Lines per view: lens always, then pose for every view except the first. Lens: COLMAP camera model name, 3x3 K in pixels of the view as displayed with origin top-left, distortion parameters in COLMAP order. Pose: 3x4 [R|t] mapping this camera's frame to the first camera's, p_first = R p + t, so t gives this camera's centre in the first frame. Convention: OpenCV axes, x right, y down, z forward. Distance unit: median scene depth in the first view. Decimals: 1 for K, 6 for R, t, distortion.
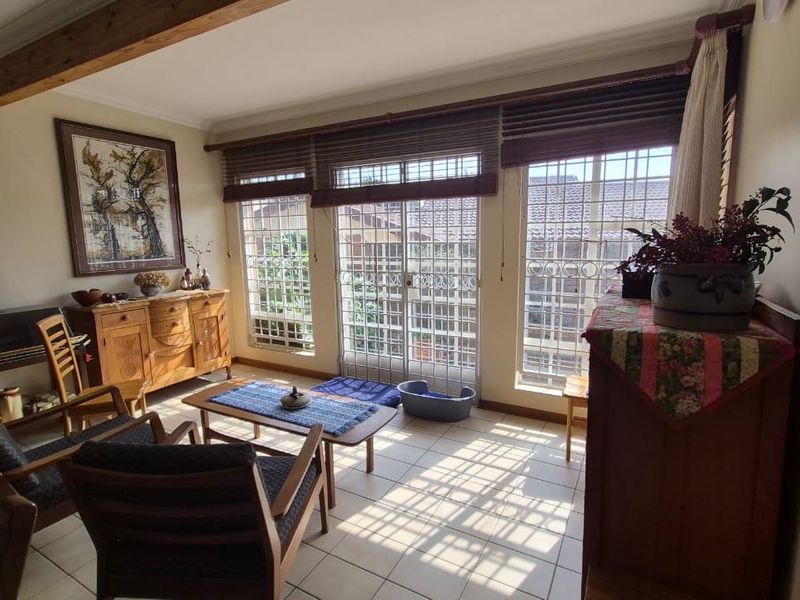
lens RADIAL K [[415.4, 0, 400.9], [0, 415.4, 300.4], [0, 0, 1]] dist [0.002757, -0.000949]
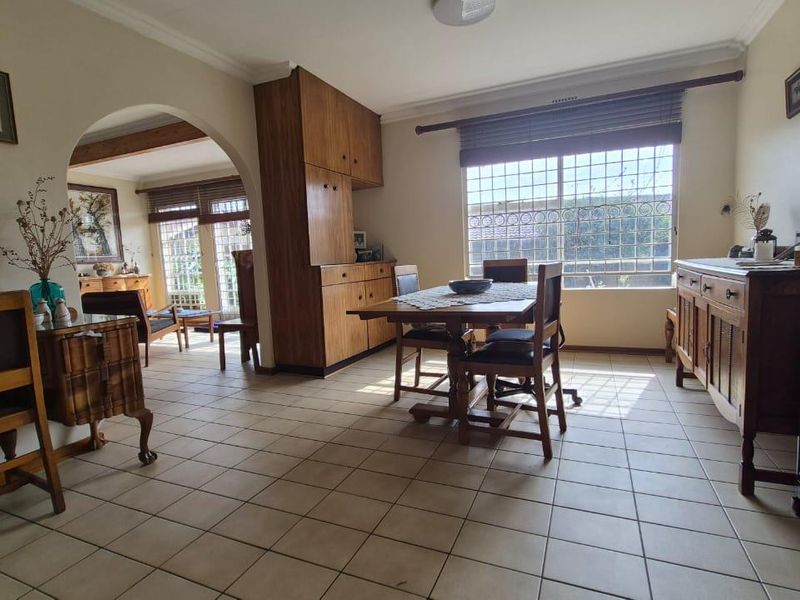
lens RADIAL K [[415.4, 0, 403.4], [0, 415.4, 294.8], [0, 0, 1]] dist [0.002757, -0.000949]
pose [[0.993943, -0.041717, 0.101667, 0.443129], [0.047635, 0.997266, -0.056493, 0.209306], [-0.099032, 0.060994, 0.993213, -0.801612]]
